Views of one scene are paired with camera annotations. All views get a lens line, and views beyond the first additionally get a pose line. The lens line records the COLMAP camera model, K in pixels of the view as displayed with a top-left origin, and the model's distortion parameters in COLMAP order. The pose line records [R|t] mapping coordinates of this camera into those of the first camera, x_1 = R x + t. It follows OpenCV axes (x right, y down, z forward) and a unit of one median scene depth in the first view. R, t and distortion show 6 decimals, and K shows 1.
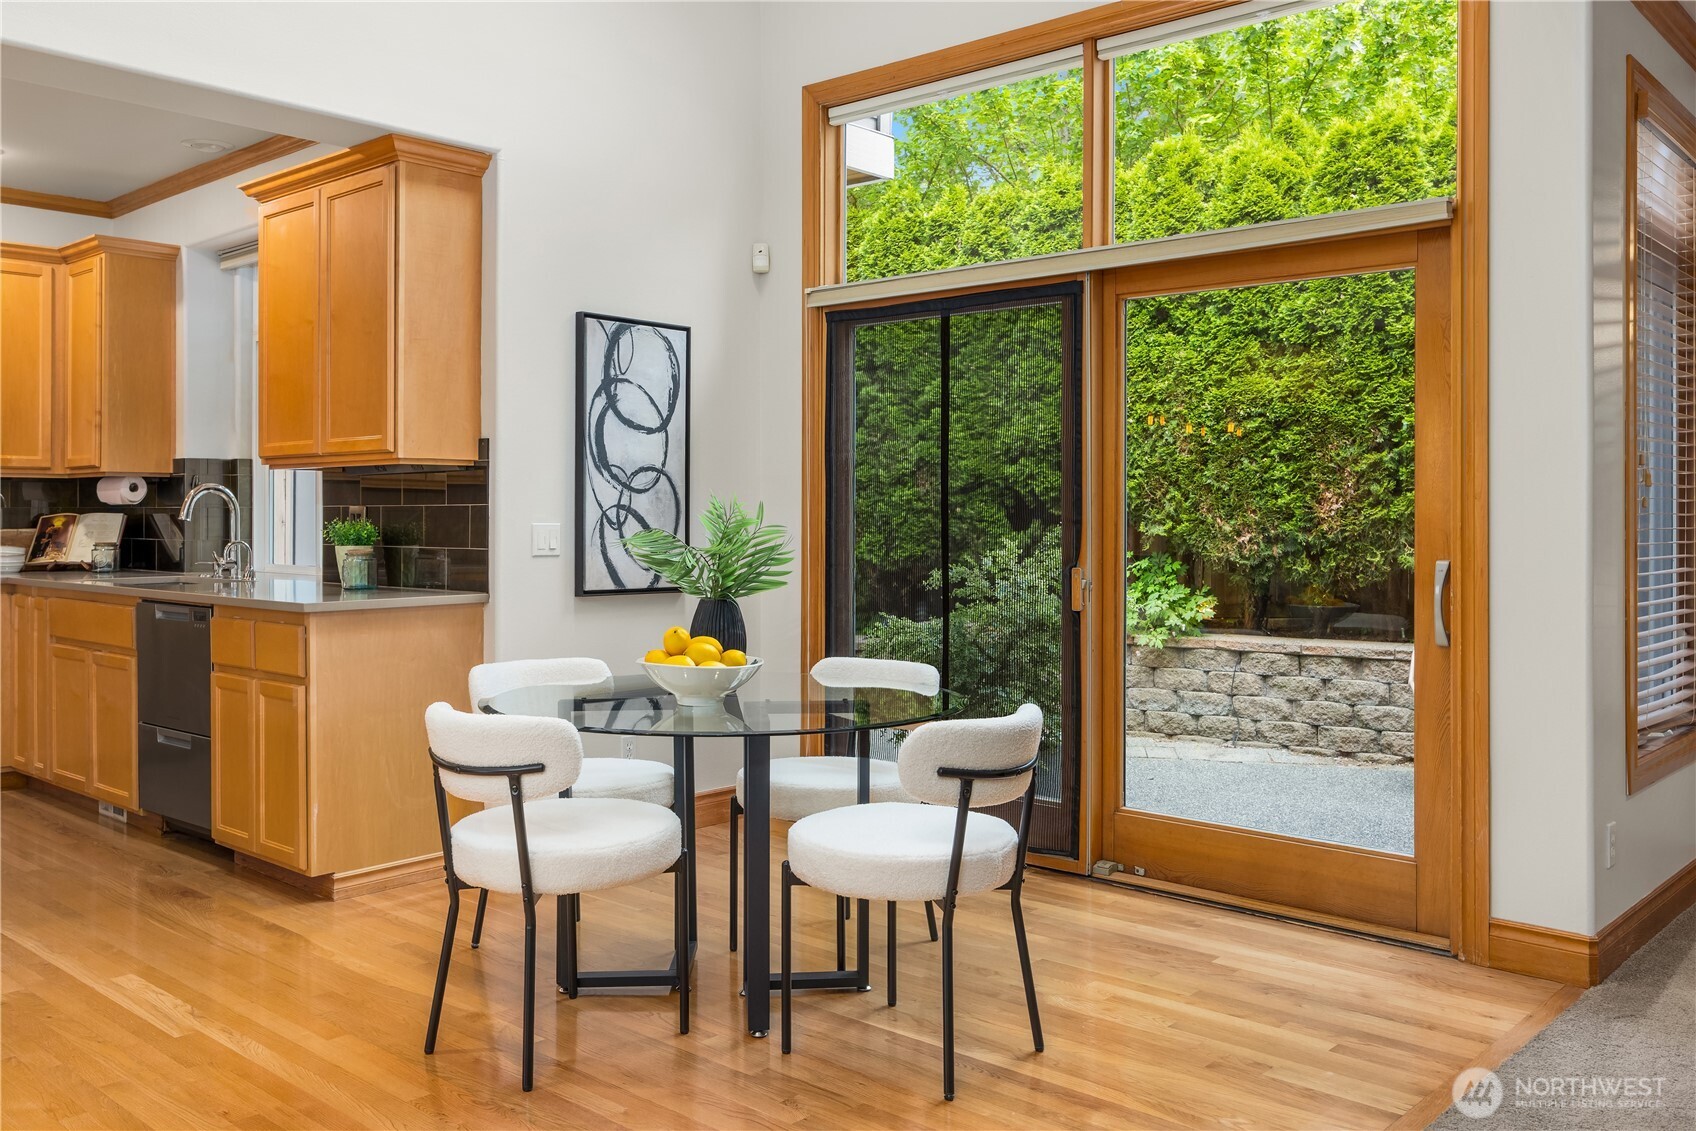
lens RADIAL K [[1413.5, 0, 849.0], [0, 1413.5, 507.0], [0, 0, 1]] dist [0.004633, 0.005415]
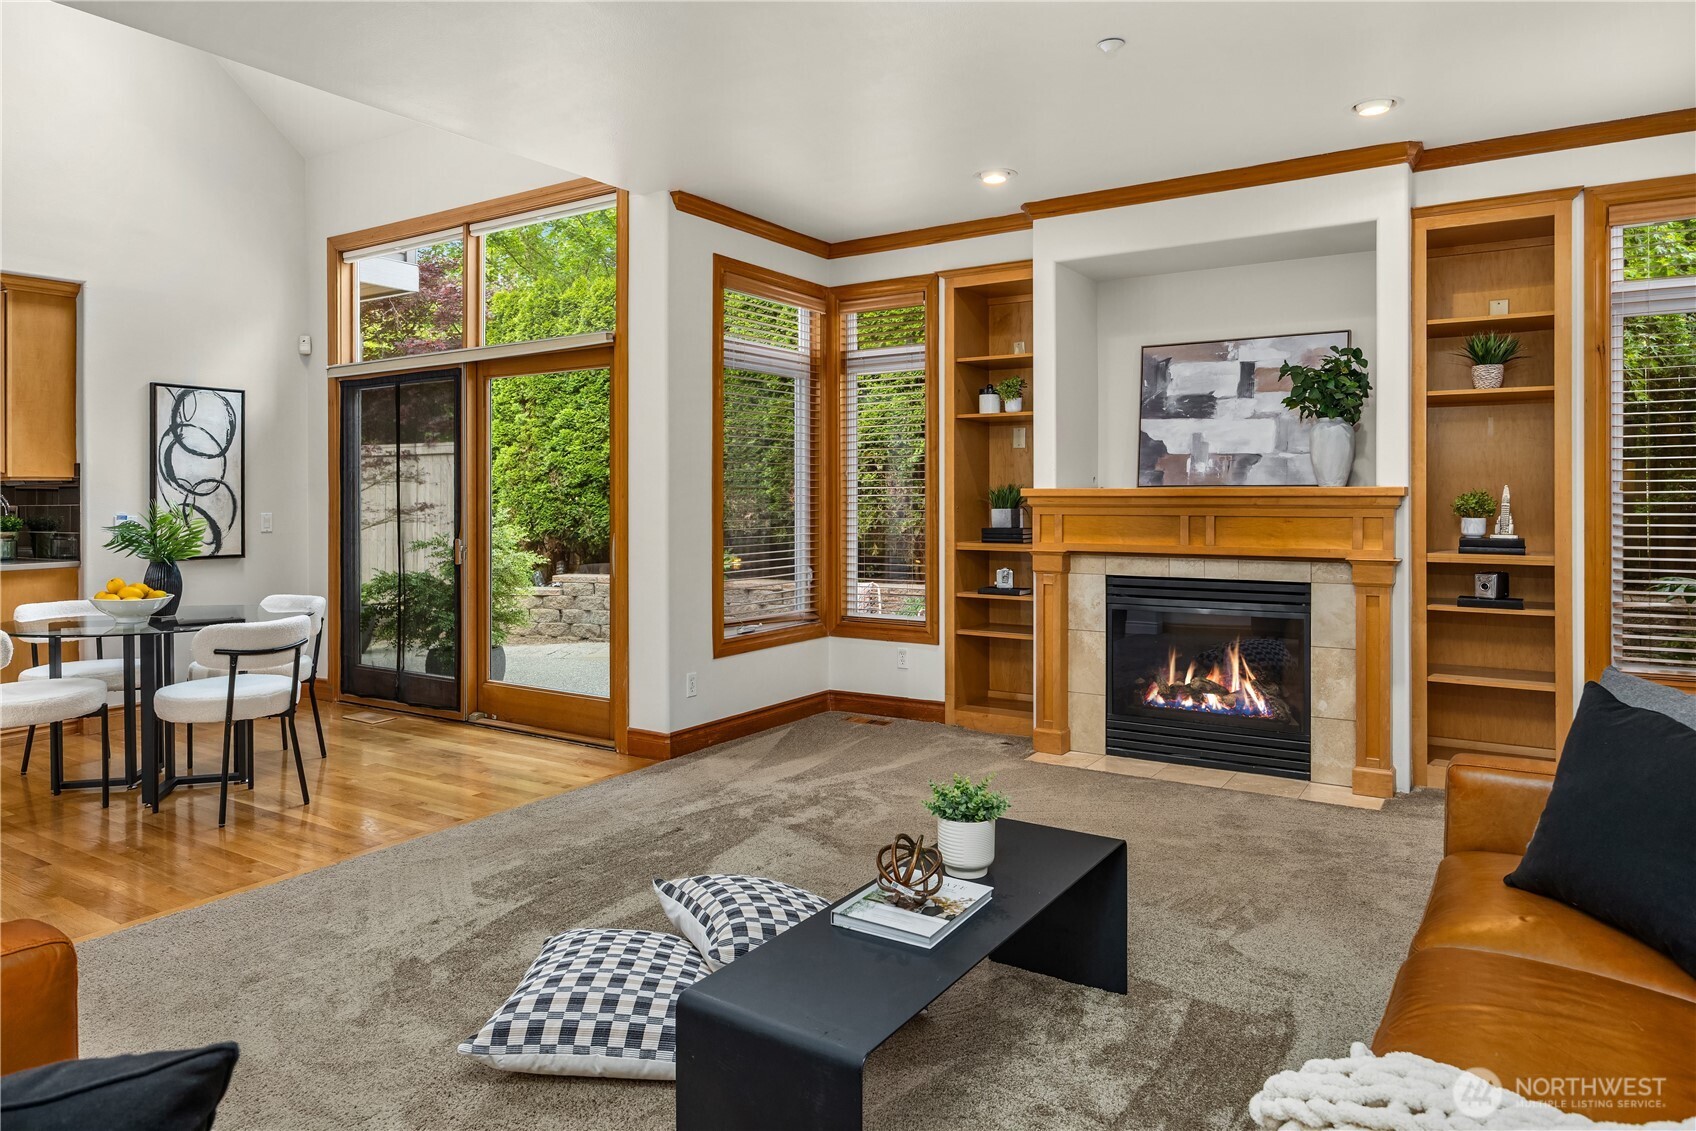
lens RADIAL K [[1064.5, 0, 852.4], [0, 1064.5, 495.6], [0, 0, 1]] dist [-0.003672, -0.000552]
pose [[0.987413, -0.010055, 0.157844, 0.379533], [0.009185, 0.999938, 0.006239, -0.010884], [-0.157897, -0.004710, 0.987444, -0.289322]]
